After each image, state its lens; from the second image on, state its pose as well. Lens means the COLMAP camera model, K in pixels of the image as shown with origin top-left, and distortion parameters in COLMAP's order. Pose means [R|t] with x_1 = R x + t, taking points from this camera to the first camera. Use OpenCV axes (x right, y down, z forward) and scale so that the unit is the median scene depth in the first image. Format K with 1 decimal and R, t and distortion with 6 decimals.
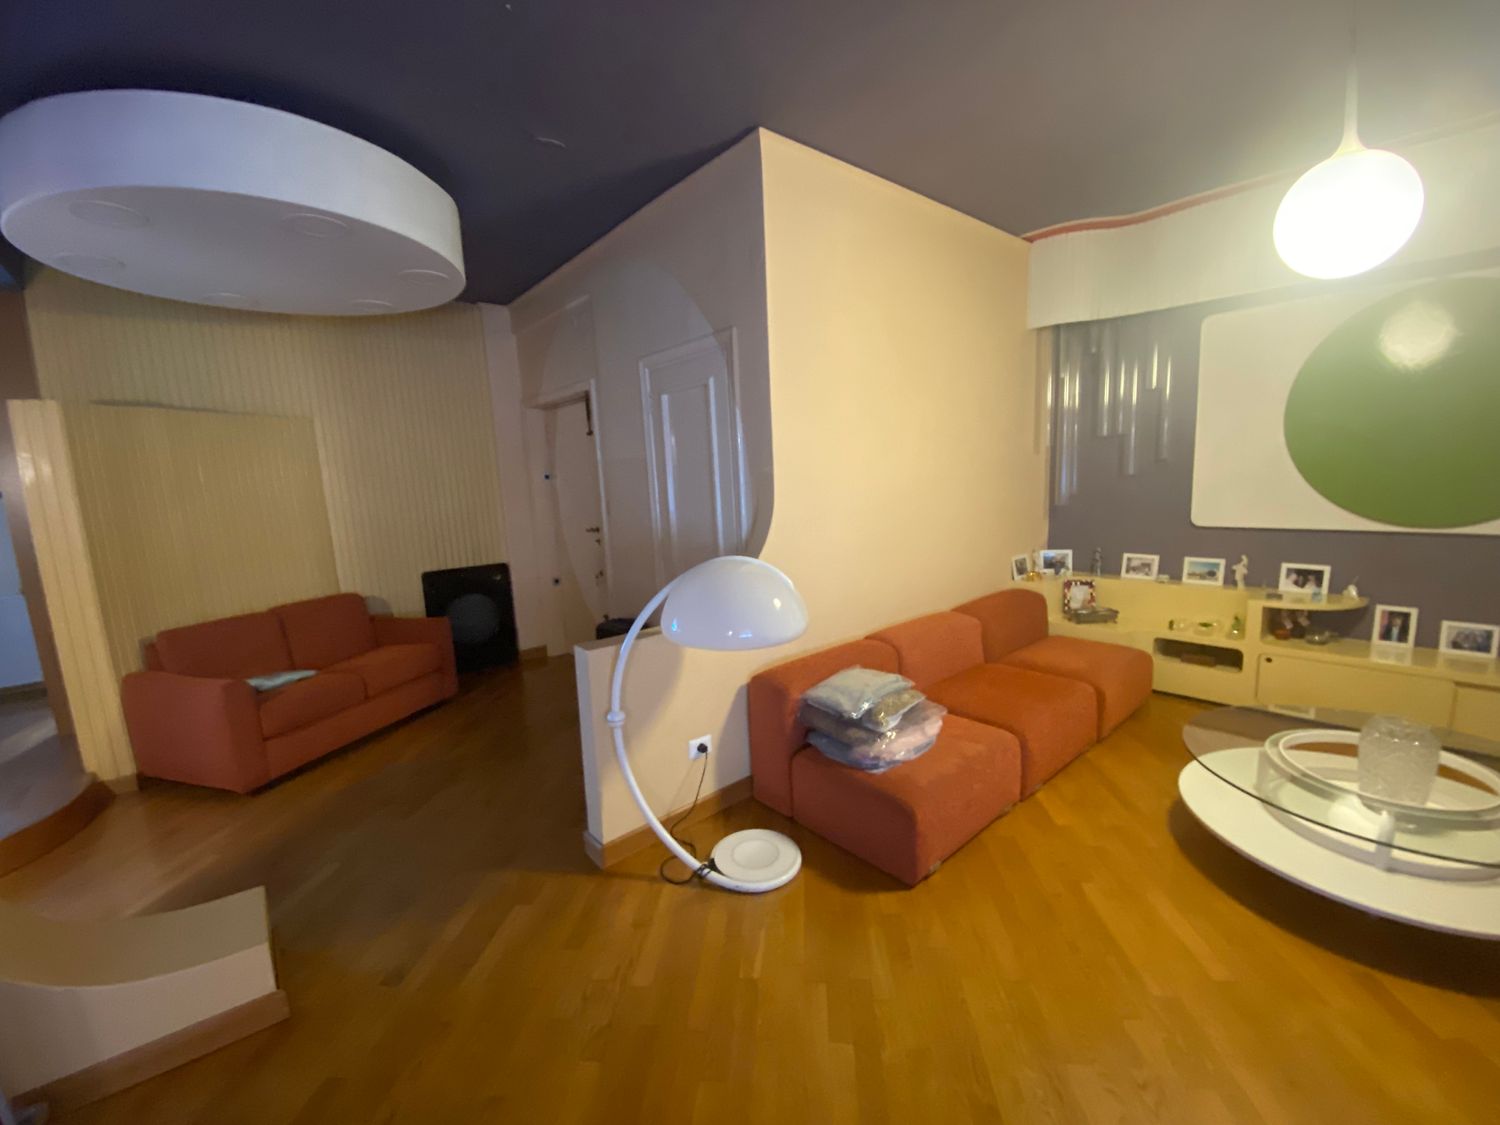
lens RADIAL K [[610.6, 0, 748.0], [0, 610.6, 566.4], [0, 0, 1]] dist [0.011740, -0.017091]
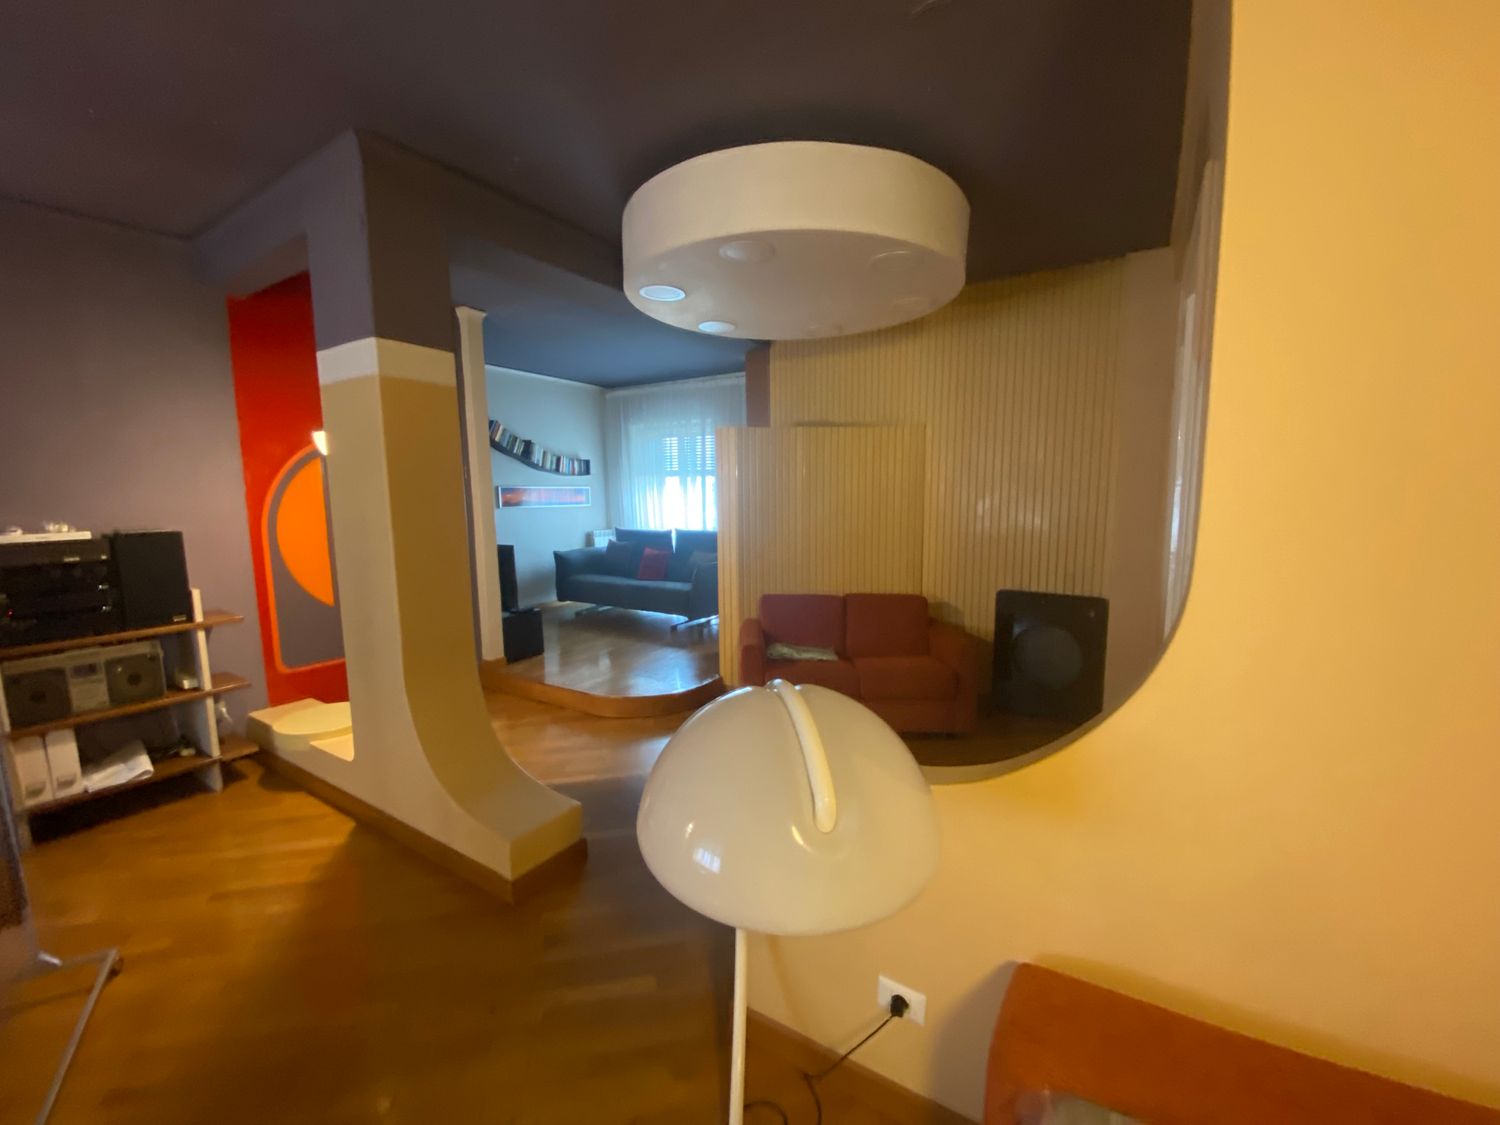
lens RADIAL K [[610.6, 0, 748.0], [0, 610.6, 566.4], [0, 0, 1]] dist [0.011740, -0.017091]
pose [[0.296406, 0.166320, -0.940469, 0.269414], [-0.151310, 0.980461, 0.125705, -0.111095], [0.943000, 0.105042, 0.315780, 0.523218]]
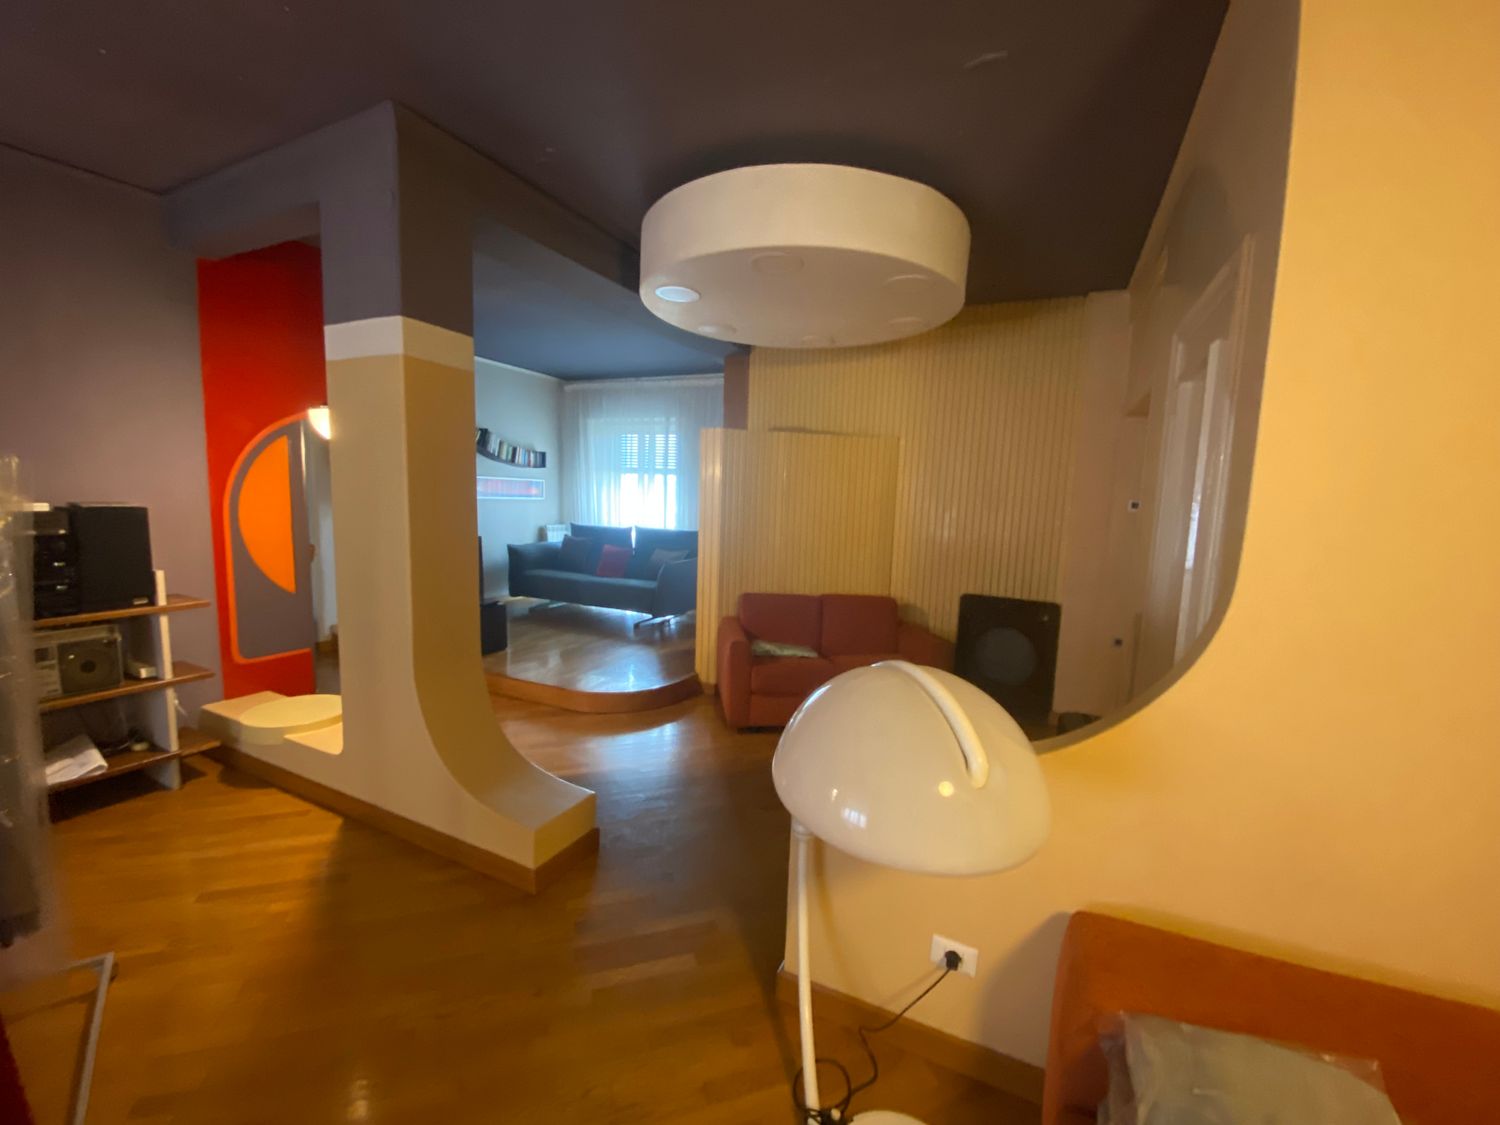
lens RADIAL K [[610.6, 0, 748.0], [0, 610.6, 566.4], [0, 0, 1]] dist [0.011740, -0.017091]
pose [[0.405319, 0.173233, -0.897612, 0.257952], [-0.194597, 0.975727, 0.100438, -0.086279], [0.893224, 0.133963, 0.429192, 0.400692]]
